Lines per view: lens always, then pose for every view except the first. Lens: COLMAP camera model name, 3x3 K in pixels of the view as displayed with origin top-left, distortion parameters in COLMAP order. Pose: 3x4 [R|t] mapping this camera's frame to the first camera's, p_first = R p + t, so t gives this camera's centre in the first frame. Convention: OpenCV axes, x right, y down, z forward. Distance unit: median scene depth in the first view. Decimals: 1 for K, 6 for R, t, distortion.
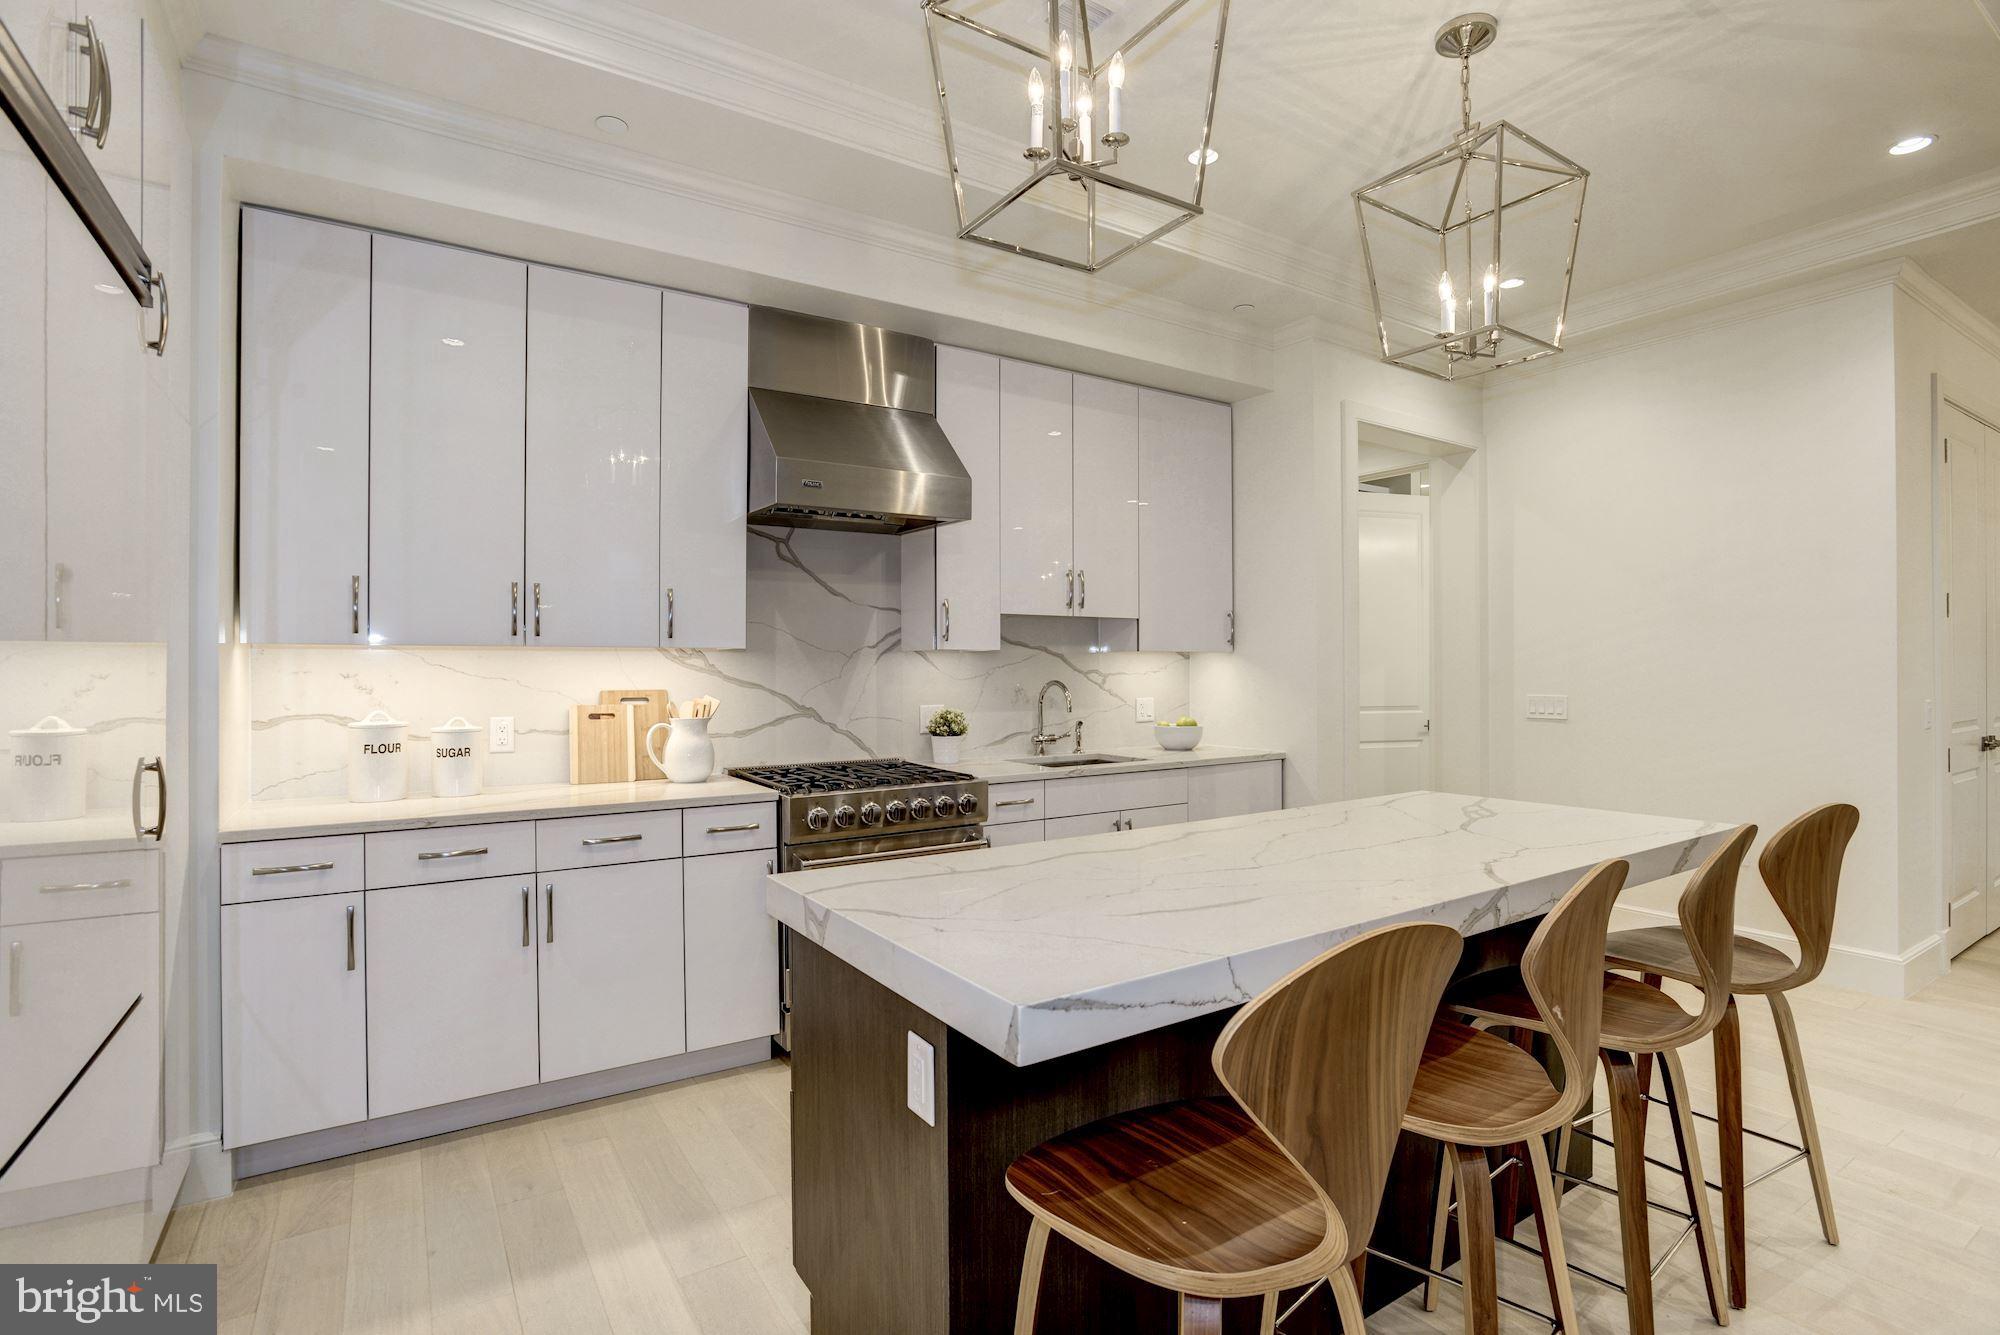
lens RADIAL K [[1089.9, 0, 1000.0], [0, 1089.9, 667.5], [0, 0, 1]] dist [-0.097059, 0.001454]
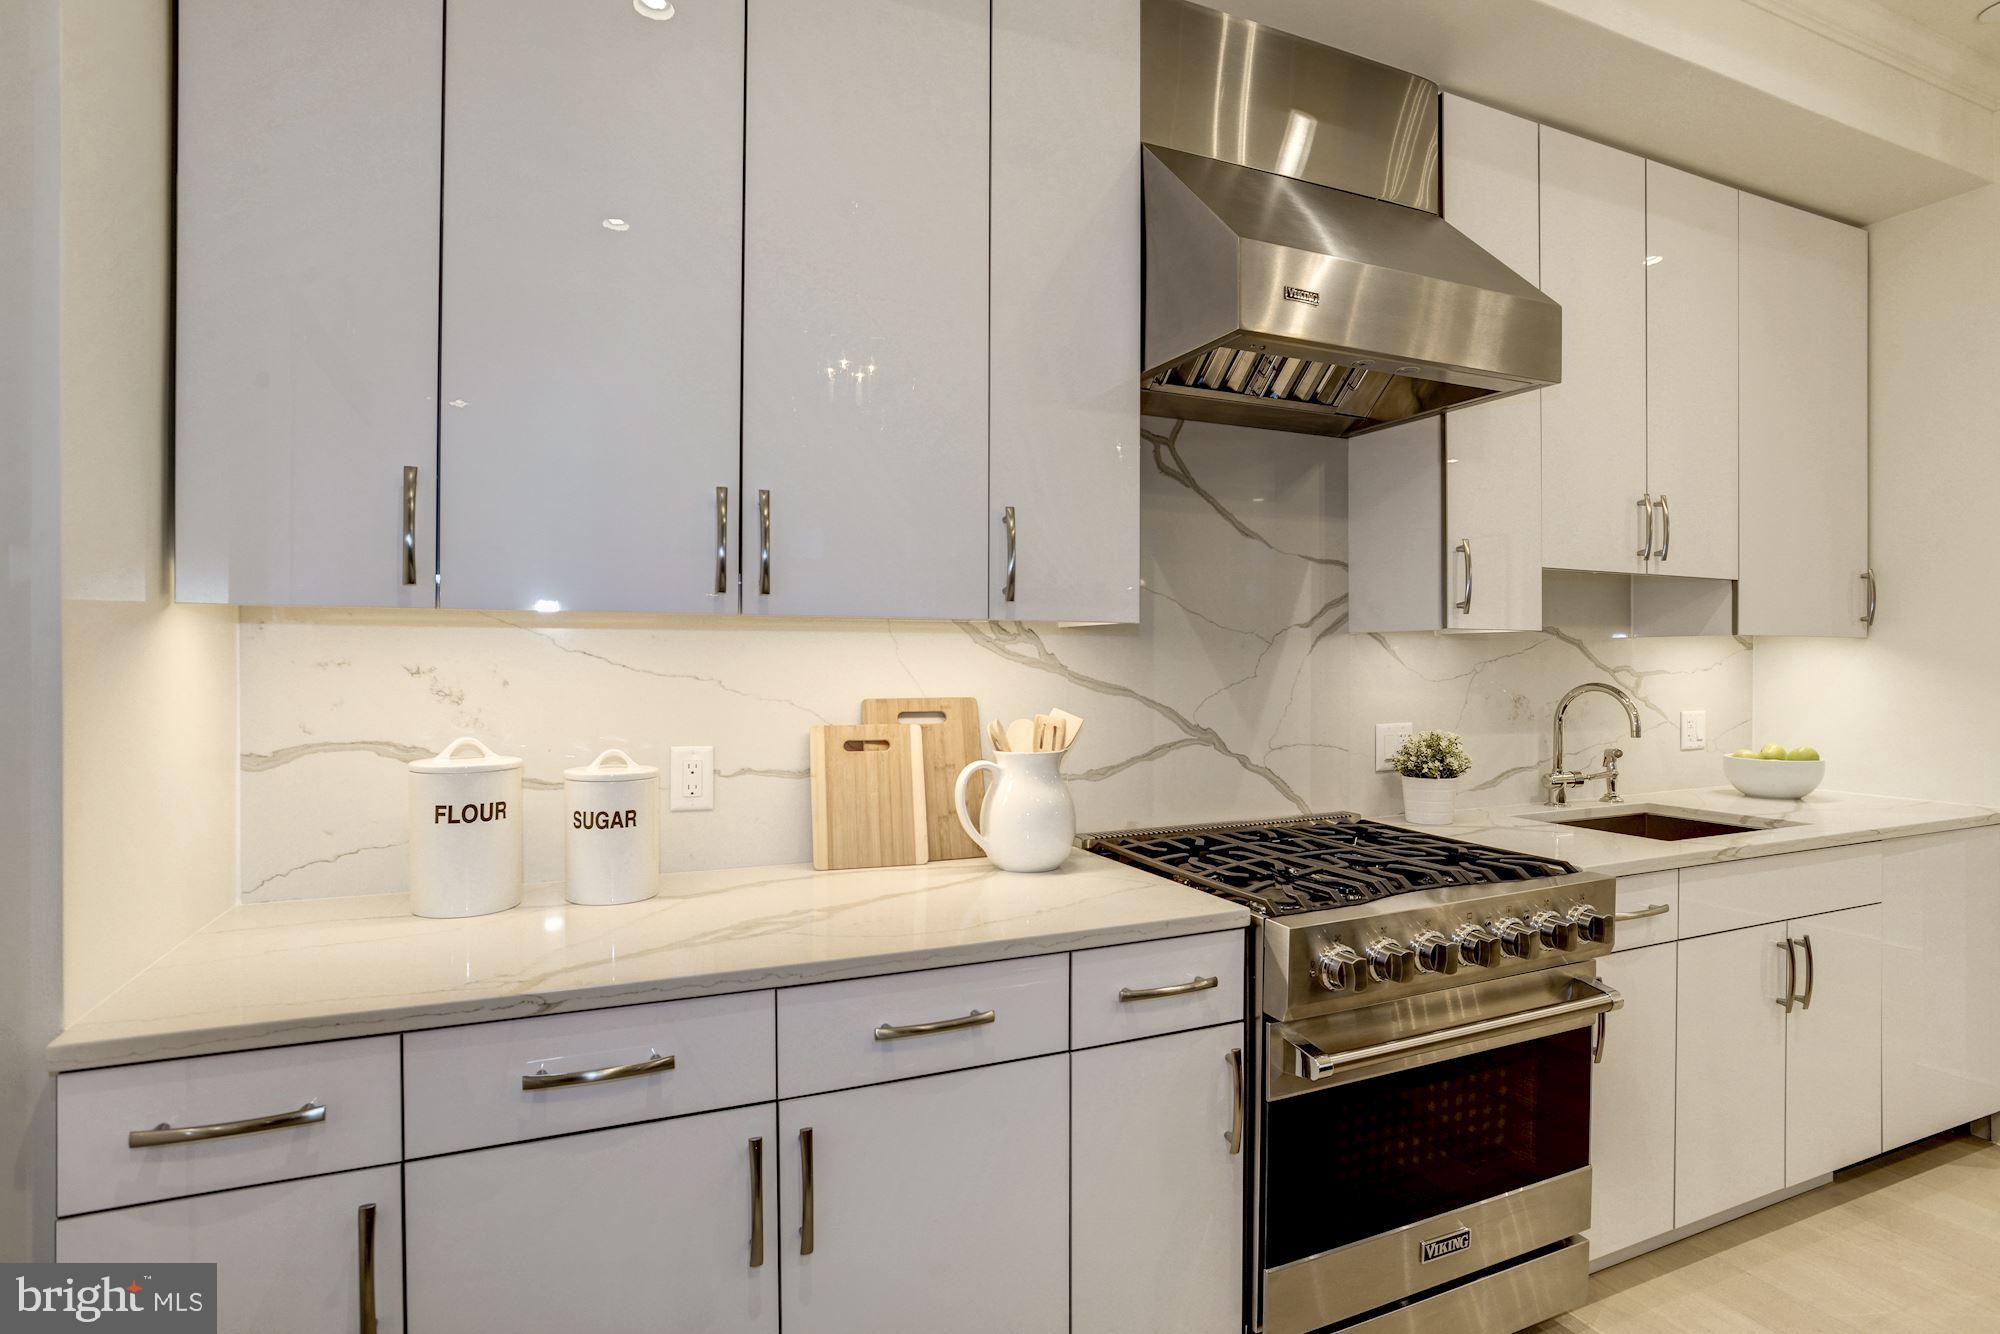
lens RADIAL K [[983.7, 0, 1000.0], [0, 983.7, 667.0], [0, 0, 1]] dist [-0.048612, -0.000057]
pose [[0.994409, 0.004028, -0.105516, -0.245329], [-0.003160, 0.999960, 0.008391, -0.000274], [0.105546, -0.008011, 0.994382, 0.492031]]
